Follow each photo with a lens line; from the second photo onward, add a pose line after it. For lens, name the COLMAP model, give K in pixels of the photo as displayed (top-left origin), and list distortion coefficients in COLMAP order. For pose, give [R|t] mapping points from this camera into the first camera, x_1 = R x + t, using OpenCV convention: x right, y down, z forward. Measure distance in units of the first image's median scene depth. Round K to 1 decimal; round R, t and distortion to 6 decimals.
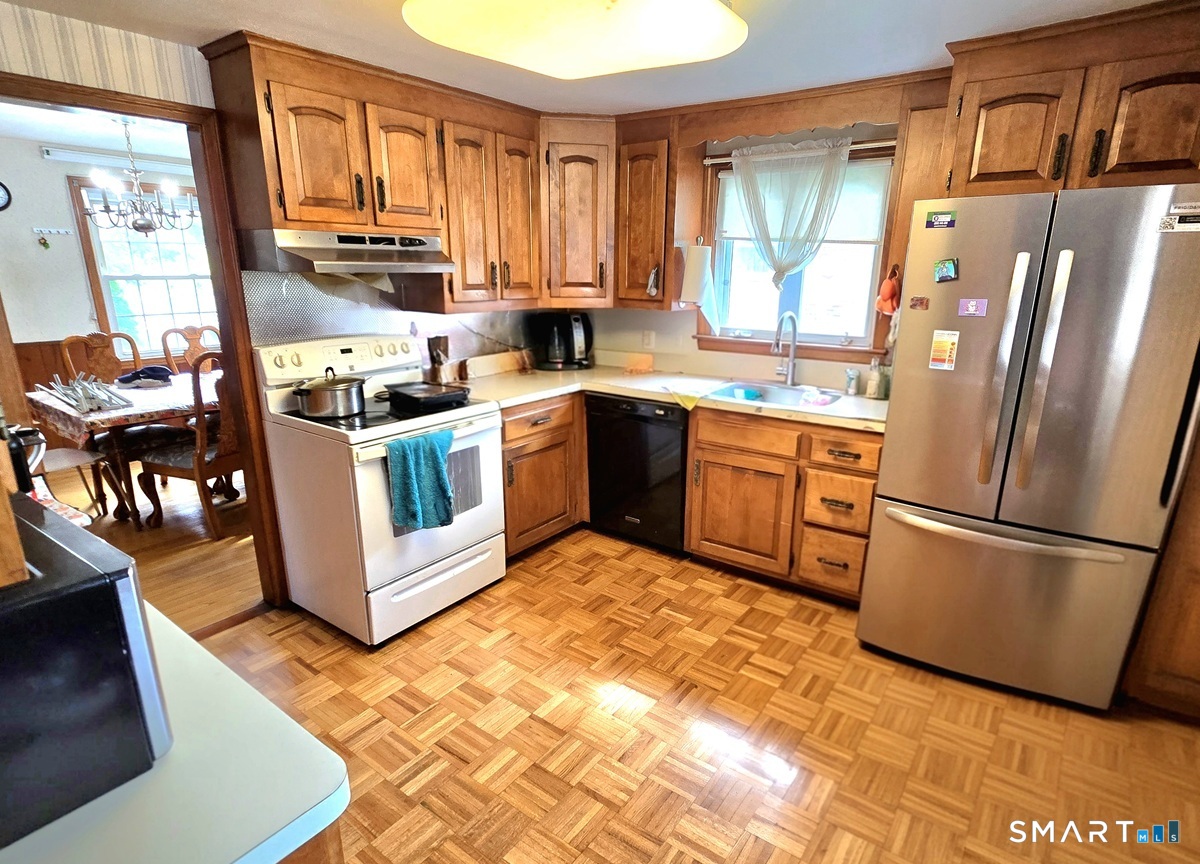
lens RADIAL K [[627.5, 0, 609.2], [0, 627.5, 448.9], [0, 0, 1]] dist [-0.000915, -0.001041]
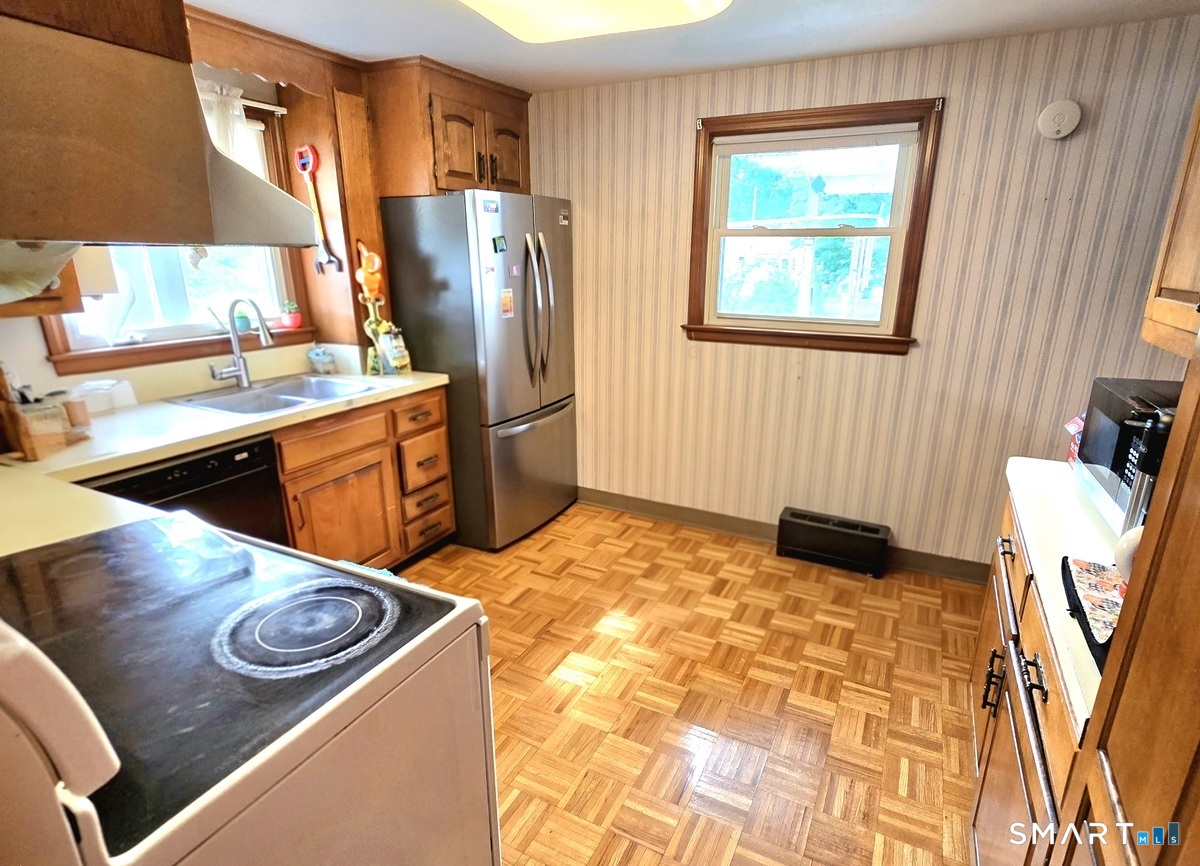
lens RADIAL K [[627.5, 0, 609.2], [0, 627.5, 449.9], [0, 0, 1]] dist [-0.000915, -0.001041]
pose [[-0.160603, -0.305094, 0.938682, -0.703019], [0.268411, 0.901687, 0.338993, -0.214737], [-0.949822, 0.306396, -0.062923, 0.761901]]
